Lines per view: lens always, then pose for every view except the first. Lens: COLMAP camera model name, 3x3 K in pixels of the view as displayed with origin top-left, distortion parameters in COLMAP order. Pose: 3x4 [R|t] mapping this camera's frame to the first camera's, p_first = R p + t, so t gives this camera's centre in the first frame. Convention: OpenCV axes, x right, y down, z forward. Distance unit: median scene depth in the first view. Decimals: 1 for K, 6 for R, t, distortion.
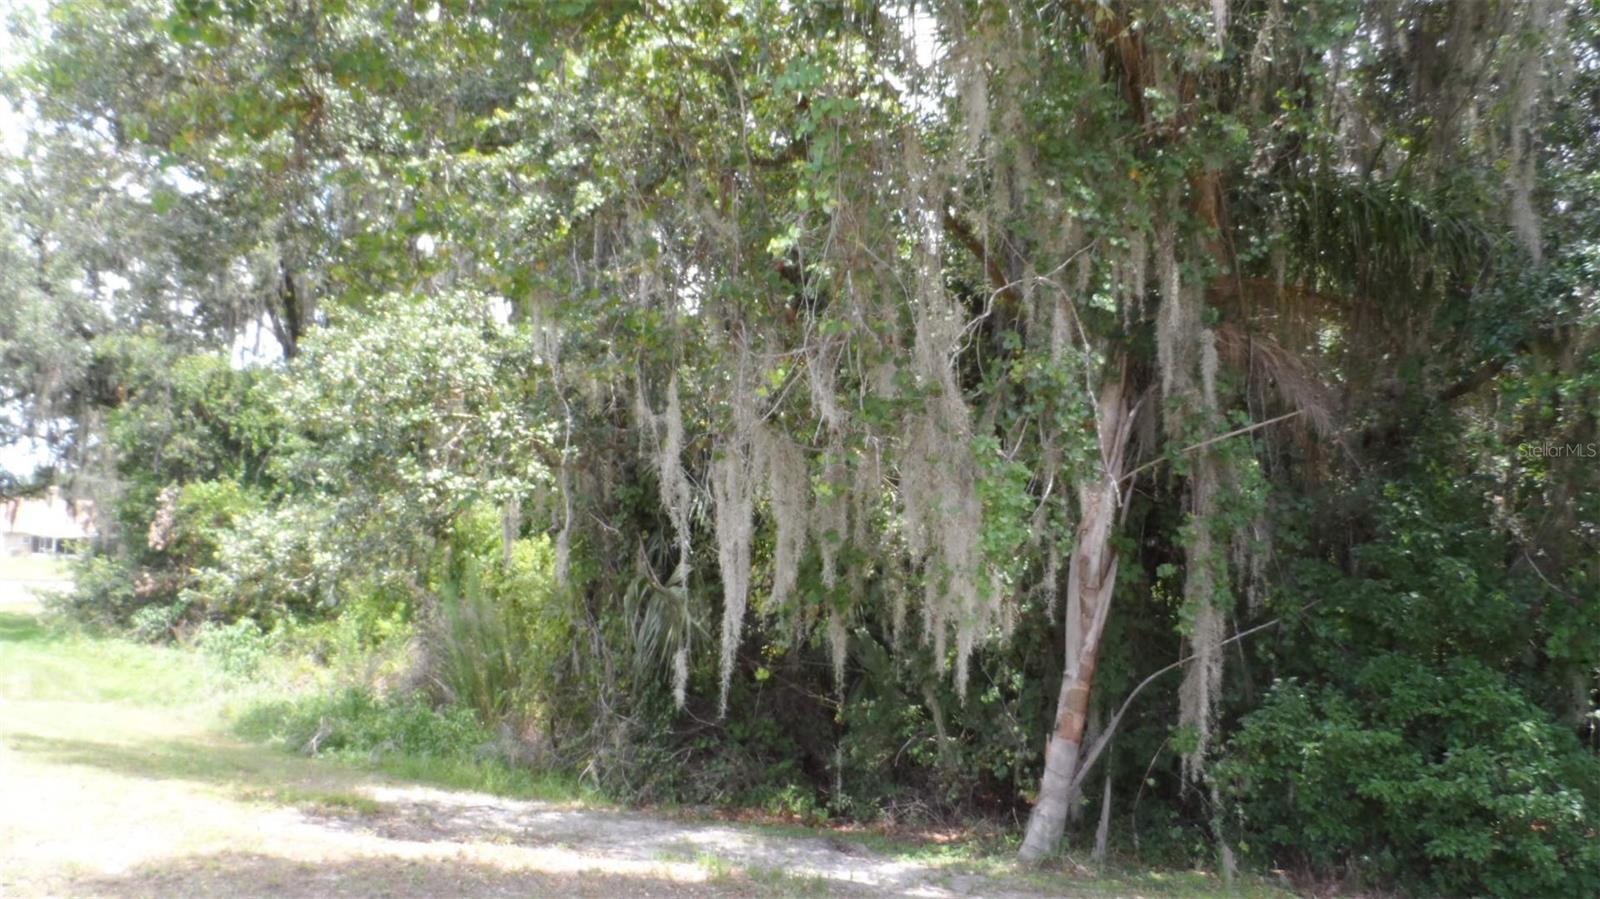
lens RADIAL K [[1220.3, 0, 800.0], [0, 1220.3, 449.5], [0, 0, 1]] dist [0.004127, 0.002079]
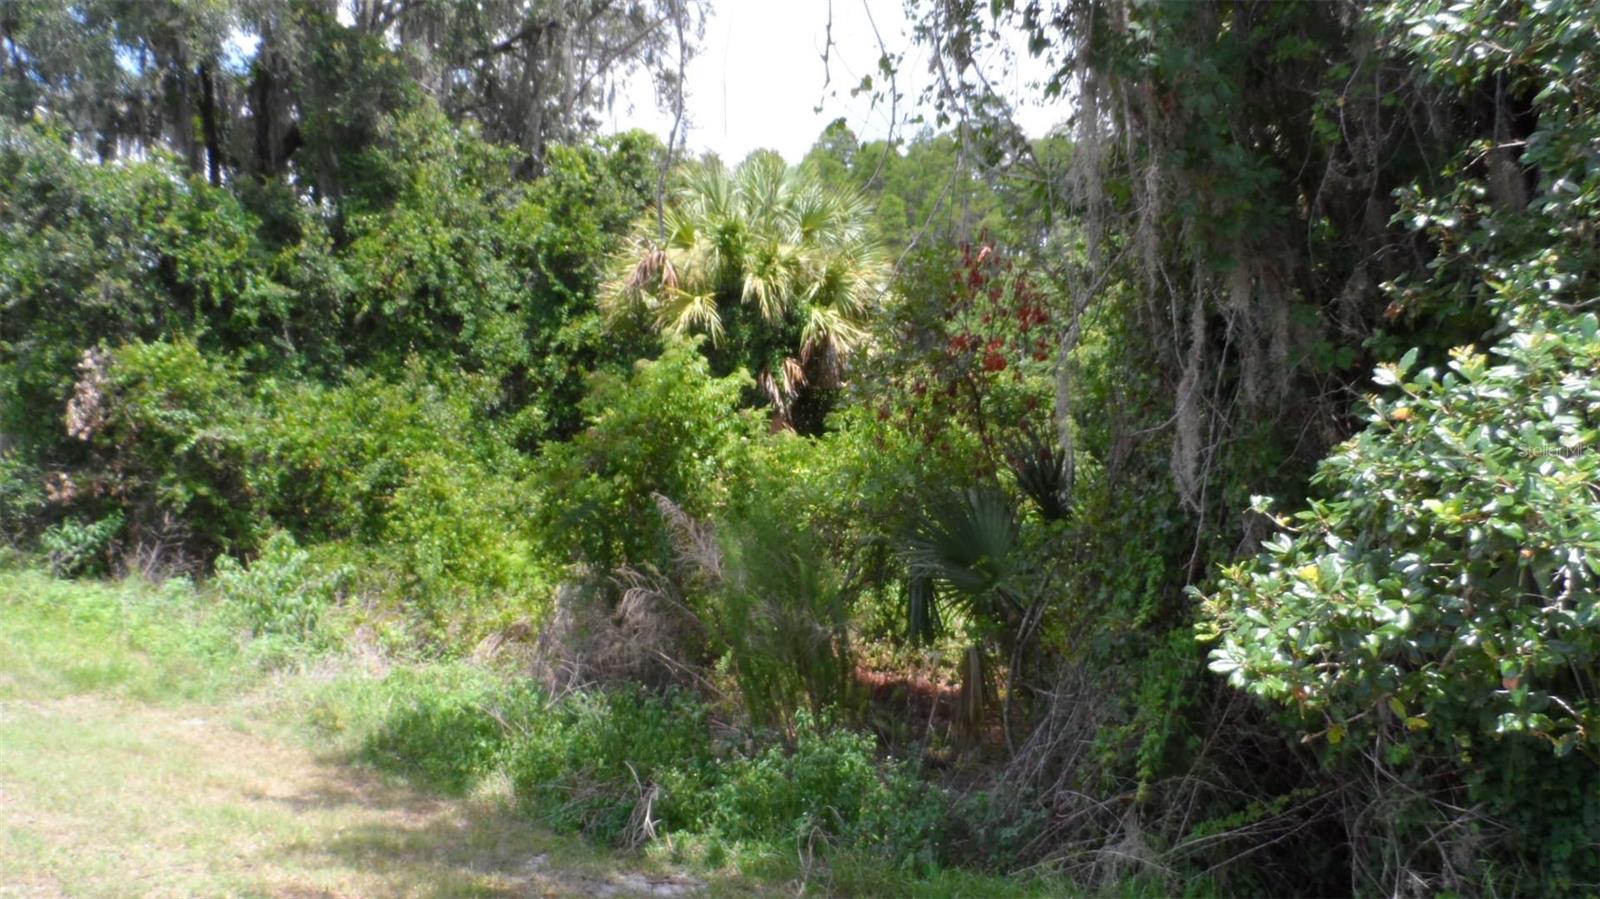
lens RADIAL K [[1220.3, 0, 800.0], [0, 1220.3, 449.5], [0, 0, 1]] dist [0.004127, 0.002079]
pose [[0.990770, 0.004453, 0.135479, -0.215502], [-0.016985, 0.995661, 0.091489, 0.017518], [-0.134484, -0.092946, 0.986547, 0.263816]]
